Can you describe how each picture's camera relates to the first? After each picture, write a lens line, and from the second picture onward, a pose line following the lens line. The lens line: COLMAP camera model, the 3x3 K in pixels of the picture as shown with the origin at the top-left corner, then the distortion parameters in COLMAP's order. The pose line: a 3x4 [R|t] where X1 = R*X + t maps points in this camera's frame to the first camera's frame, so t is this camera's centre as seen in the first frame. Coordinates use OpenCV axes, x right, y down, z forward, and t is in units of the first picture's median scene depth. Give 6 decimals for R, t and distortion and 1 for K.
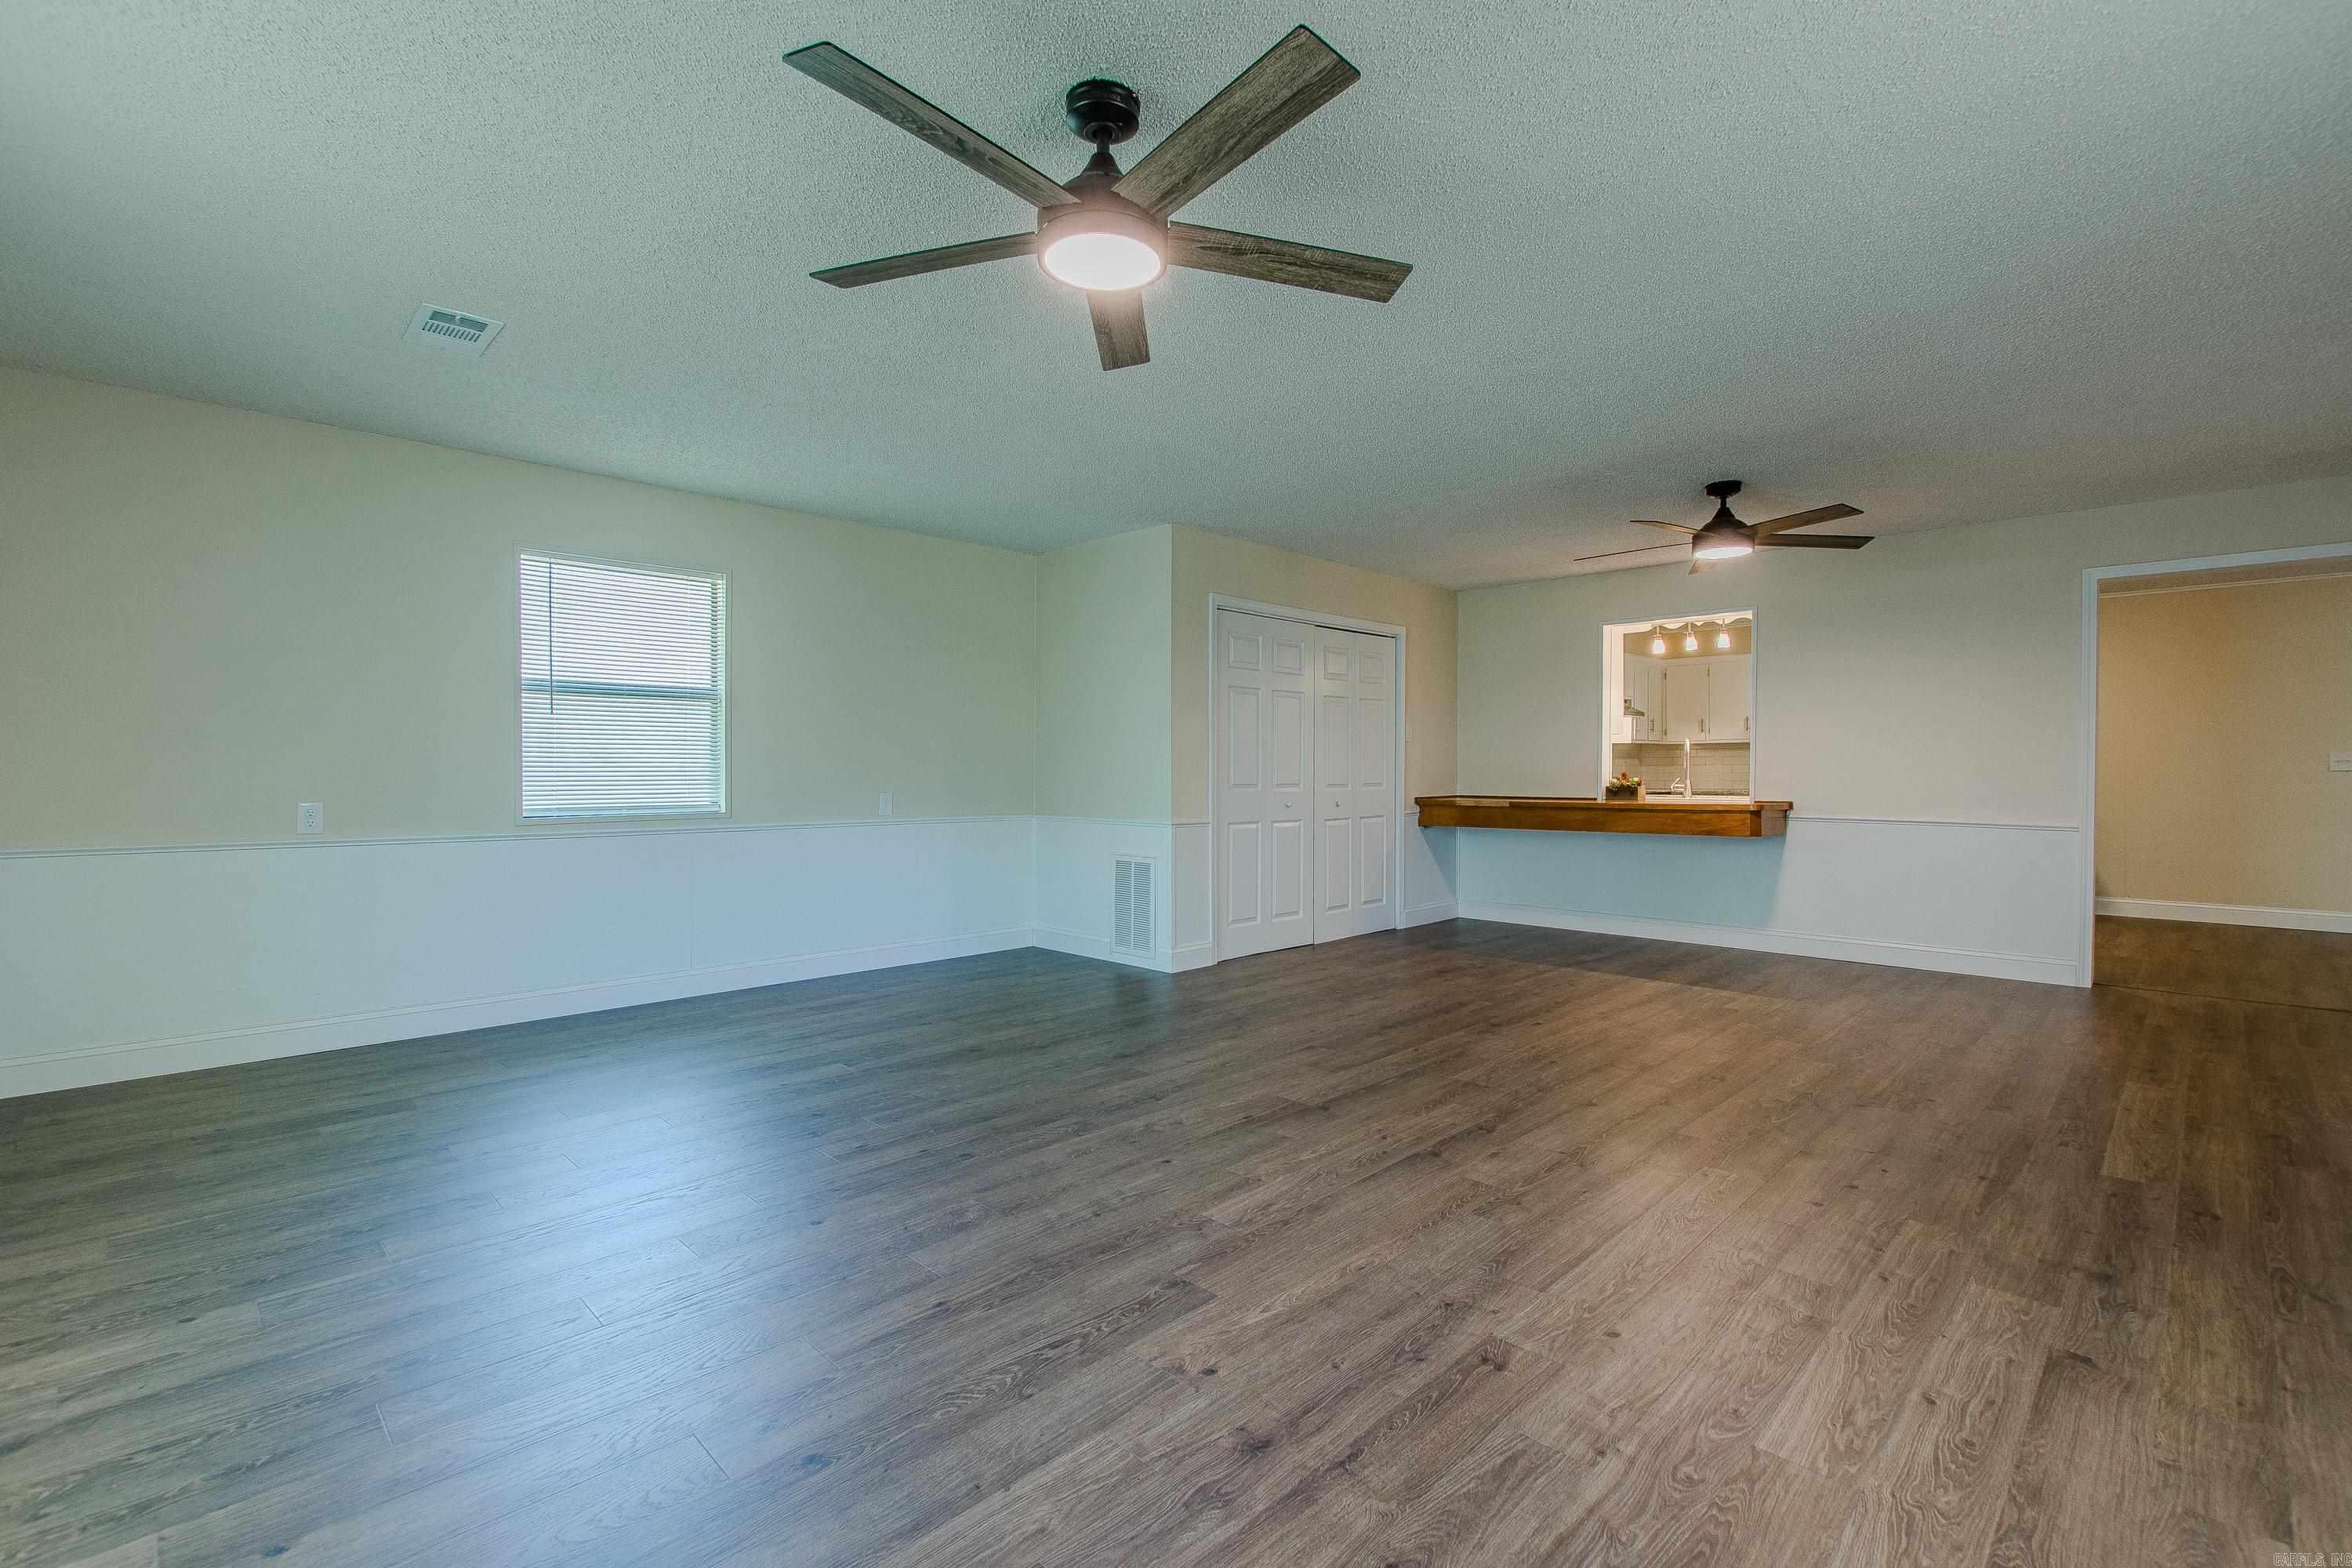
lens RADIAL K [[1007.3, 0, 1198.3], [0, 1007.3, 771.7], [0, 0, 1]] dist [0.009062, -0.006702]
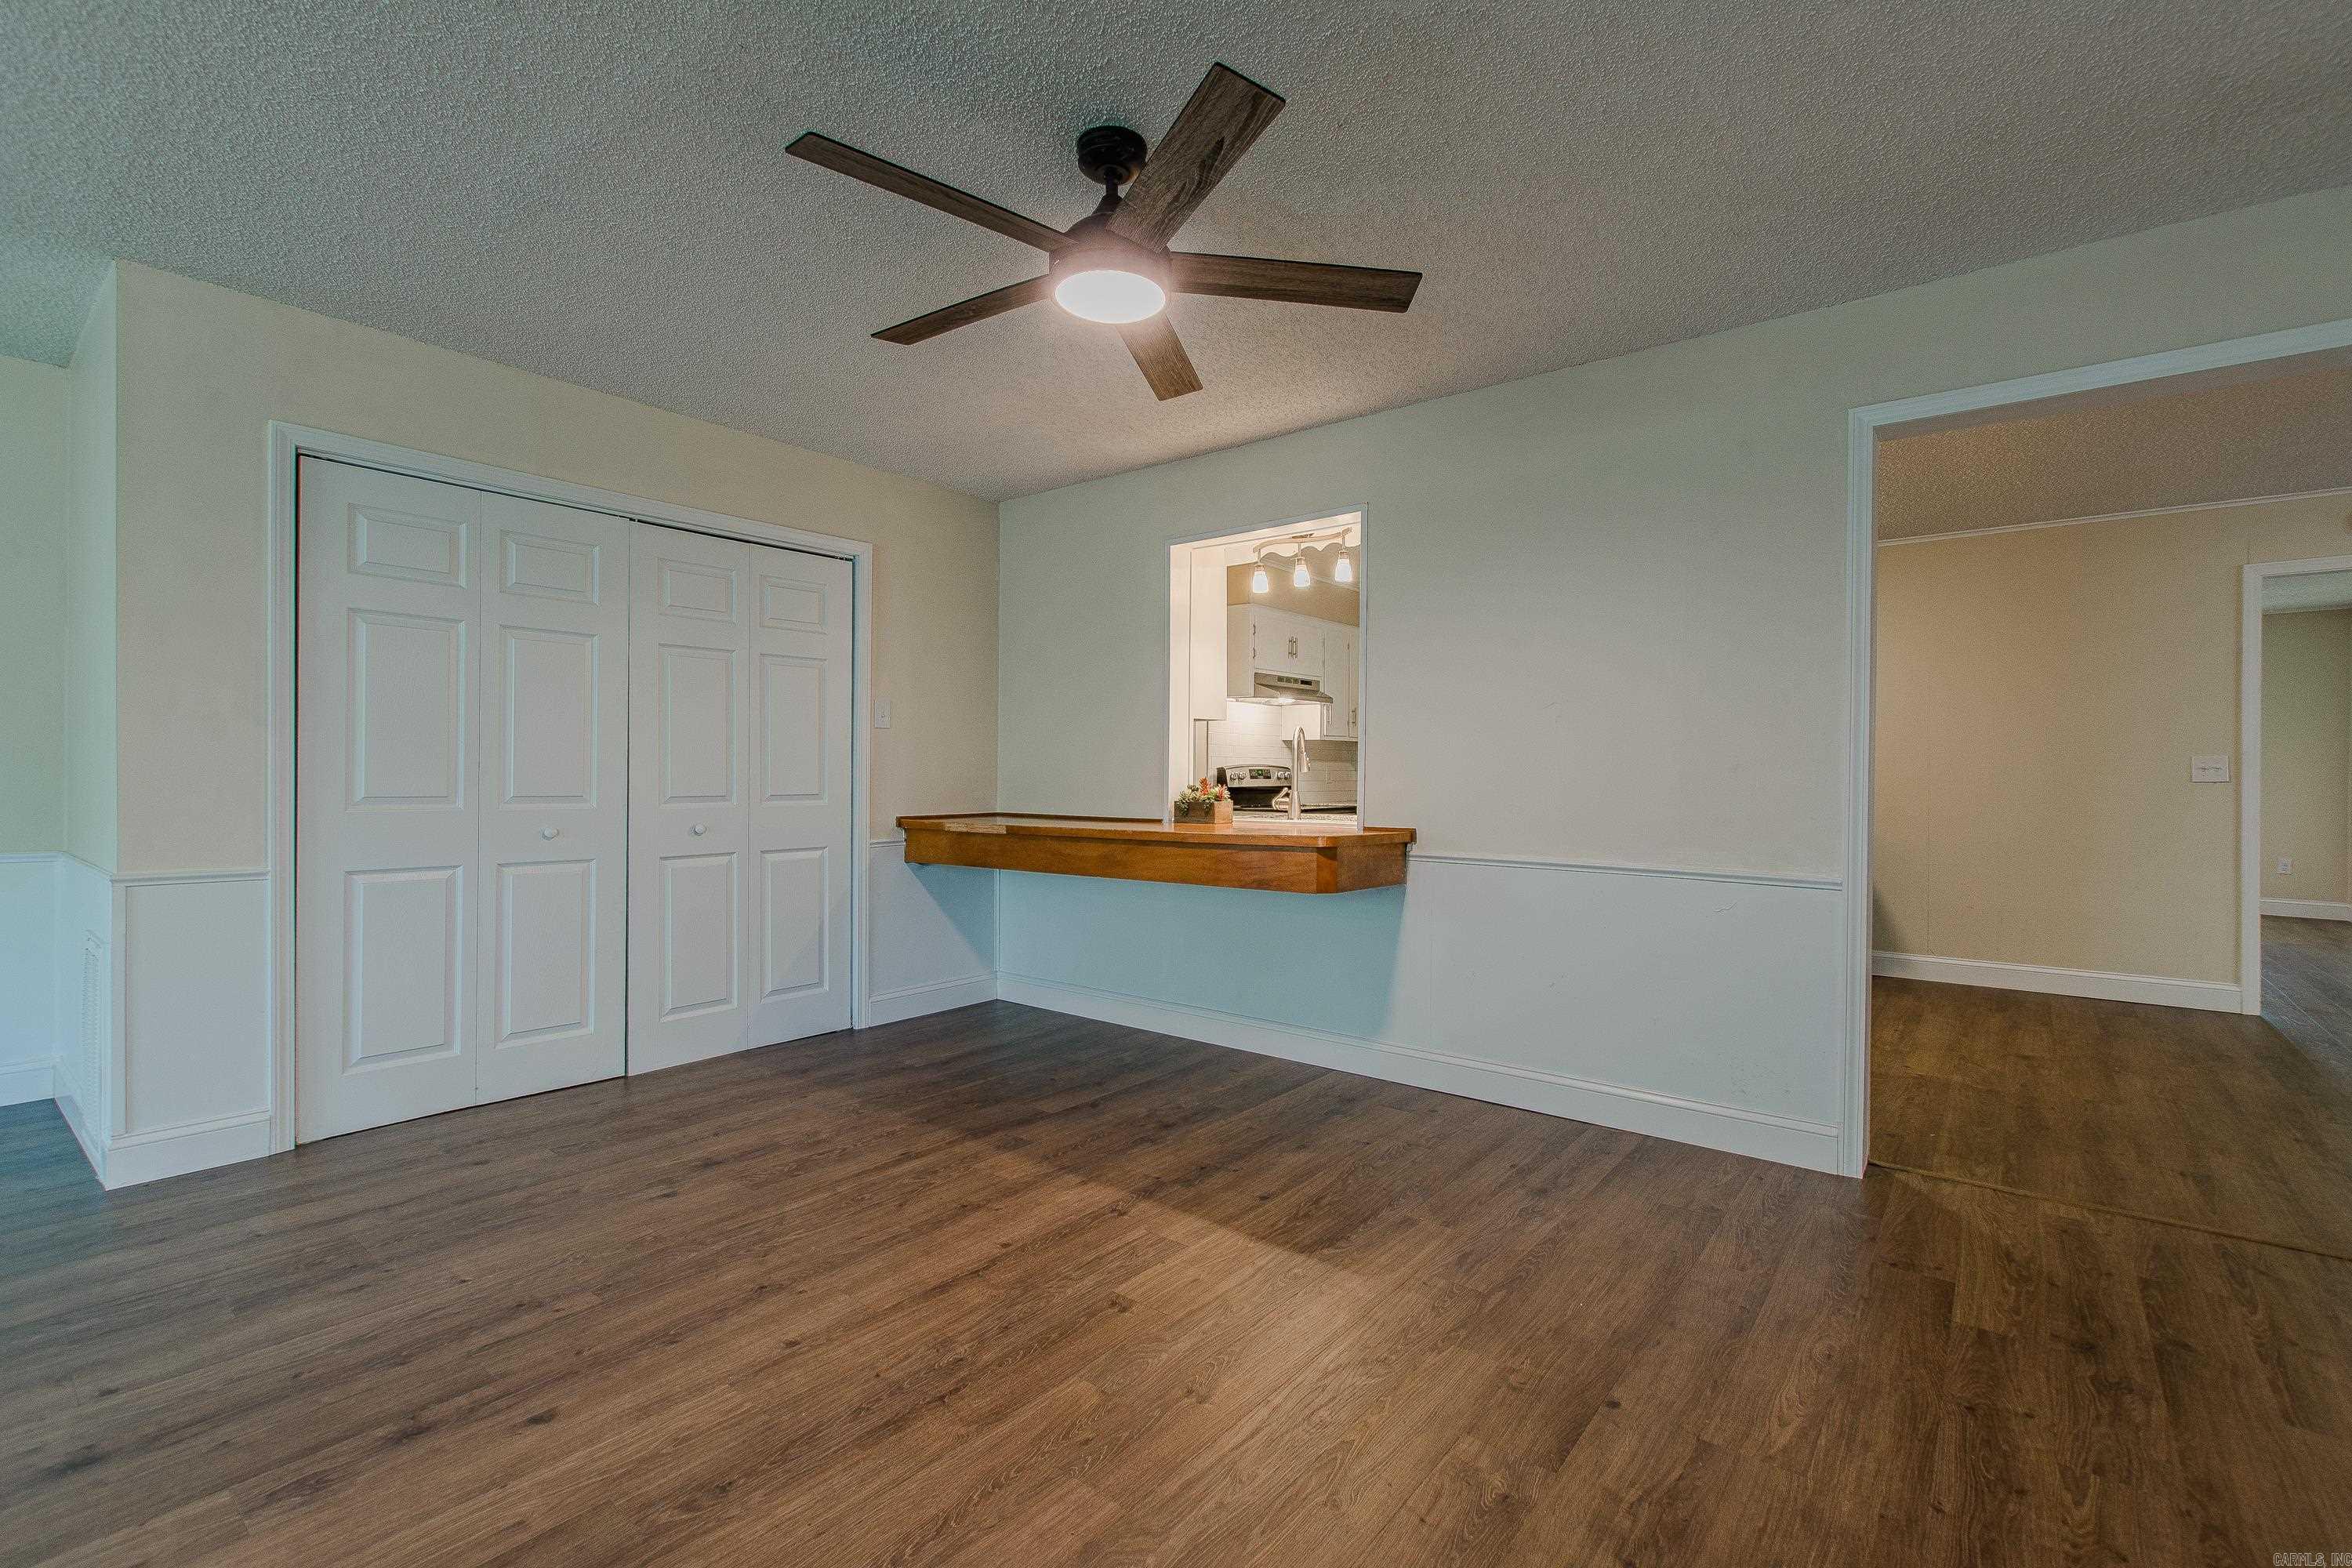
lens RADIAL K [[1034.6, 0, 1175.4], [0, 1034.6, 776.4], [0, 0, 1]] dist [0.000784, 0.000328]
pose [[0.993919, 0.004432, 0.110024, 0.335675], [-0.003898, 0.999980, -0.005072, 0.002235], [-0.110044, 0.004613, 0.993916, 0.359627]]
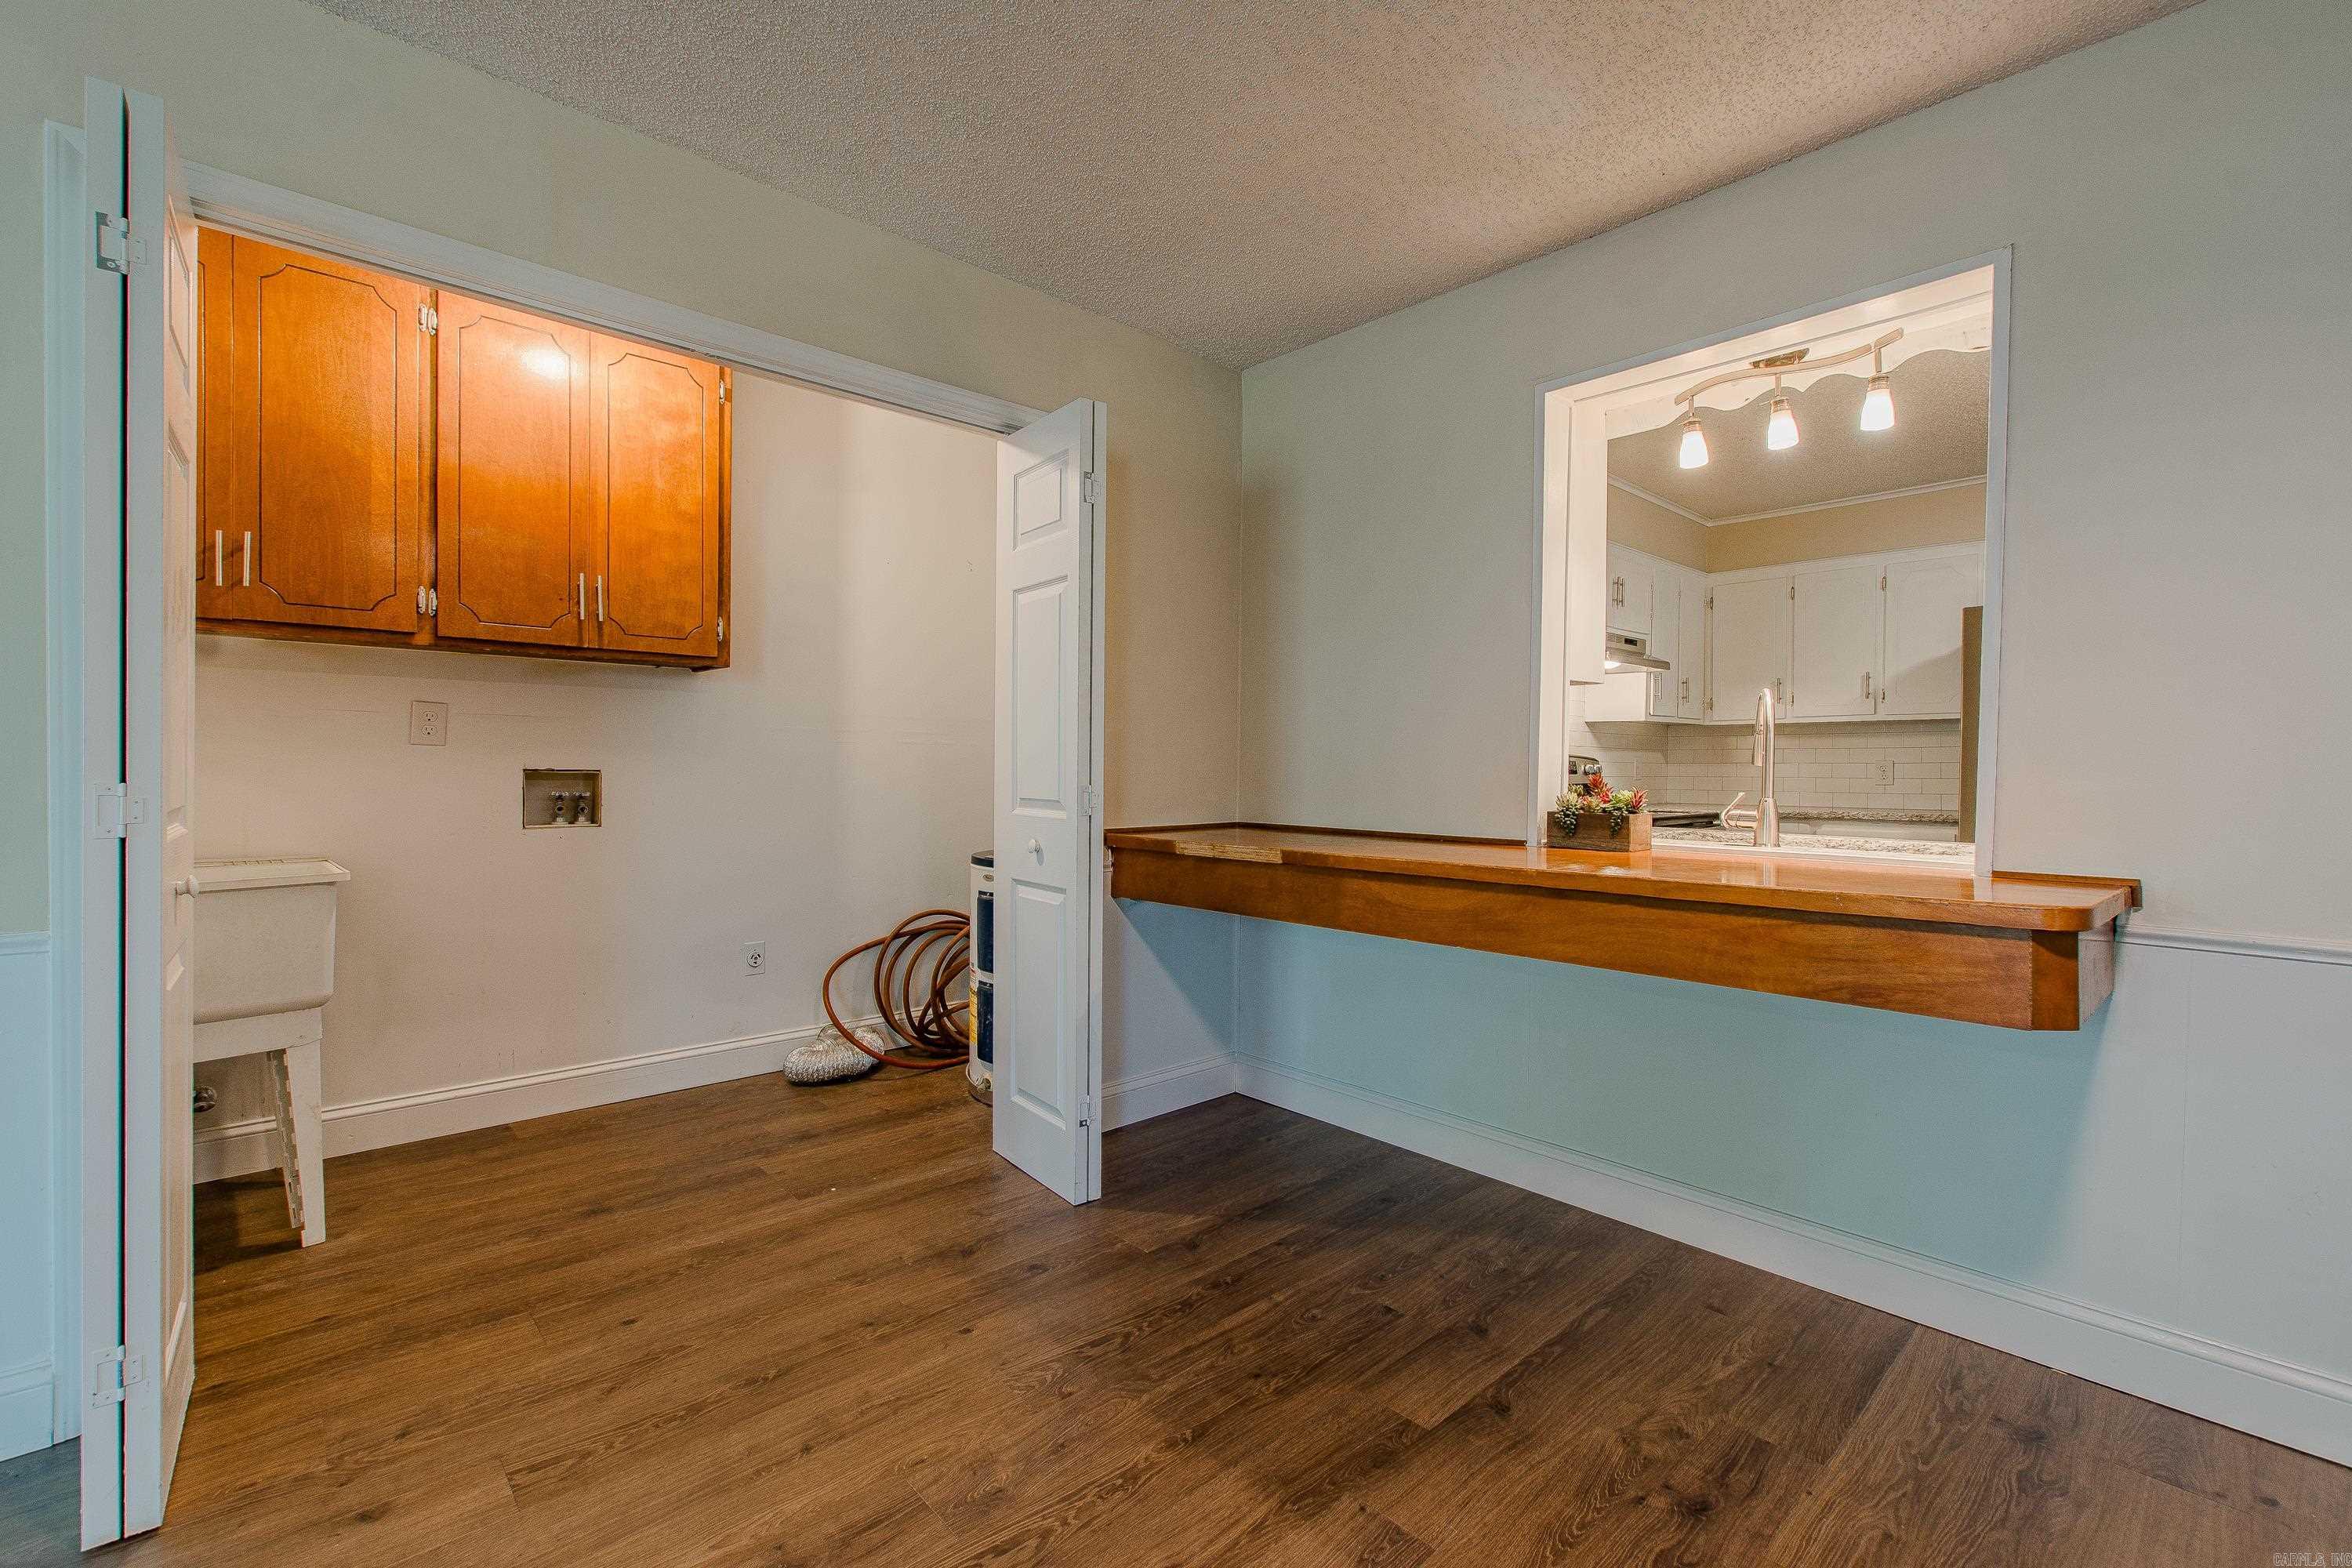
lens RADIAL K [[1050.3, 0, 1156.1], [0, 1050.3, 771.4], [0, 0, 1]] dist [-0.000551, -0.000218]
pose [[0.998210, 0.008381, -0.059216, 0.279851], [-0.008453, 0.999964, -0.000959, 0.000468], [0.059206, 0.001458, 0.998245, 0.595690]]
